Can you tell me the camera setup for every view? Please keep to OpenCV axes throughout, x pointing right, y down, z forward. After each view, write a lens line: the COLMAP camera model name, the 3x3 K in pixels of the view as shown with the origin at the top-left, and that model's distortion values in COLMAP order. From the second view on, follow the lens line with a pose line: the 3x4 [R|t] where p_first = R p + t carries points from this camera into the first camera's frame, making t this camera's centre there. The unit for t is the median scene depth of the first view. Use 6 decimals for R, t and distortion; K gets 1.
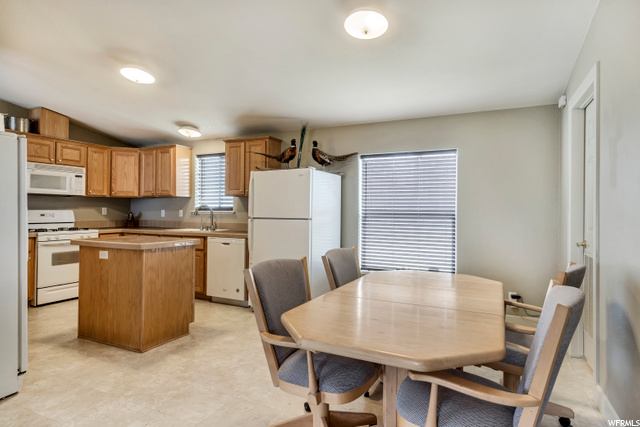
lens RADIAL K [[338.8, 0, 311.9], [0, 338.8, 208.2], [0, 0, 1]] dist [0.002003, 0.000313]
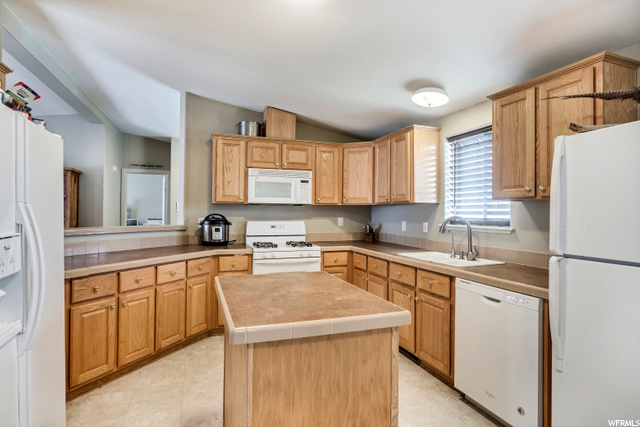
lens RADIAL K [[338.8, 0, 311.9], [0, 338.8, 208.2], [0, 0, 1]] dist [0.002003, 0.000313]
pose [[0.715992, -0.011001, -0.698022, -0.081277], [-0.000572, 0.999866, -0.016345, -0.013095], [0.698108, 0.012102, 0.715890, 0.388808]]
